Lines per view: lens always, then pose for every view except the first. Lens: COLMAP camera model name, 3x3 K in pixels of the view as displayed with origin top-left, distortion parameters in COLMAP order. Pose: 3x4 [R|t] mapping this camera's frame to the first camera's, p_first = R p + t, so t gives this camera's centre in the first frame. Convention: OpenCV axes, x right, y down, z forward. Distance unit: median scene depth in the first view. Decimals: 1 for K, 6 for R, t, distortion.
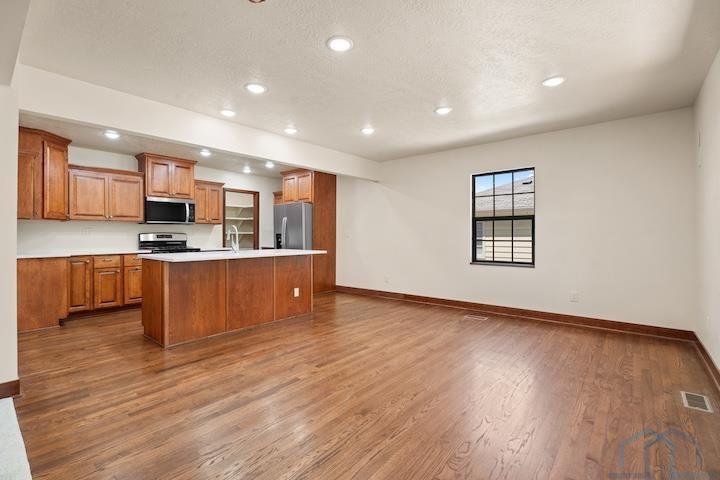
lens RADIAL K [[325.5, 0, 360.5], [0, 325.5, 236.2], [0, 0, 1]] dist [-0.001645, -0.000074]
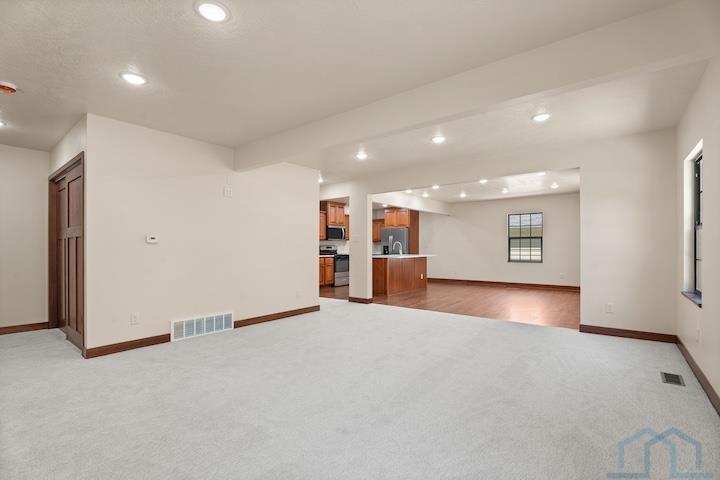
lens RADIAL K [[325.5, 0, 360.0], [0, 325.5, 247.4], [0, 0, 1]] dist [-0.001645, -0.000074]
pose [[0.999945, 0.000178, 0.010494, -0.514186], [-0.000138, 0.999993, -0.003824, 0.007611], [-0.010495, 0.003822, 0.999938, -0.834272]]
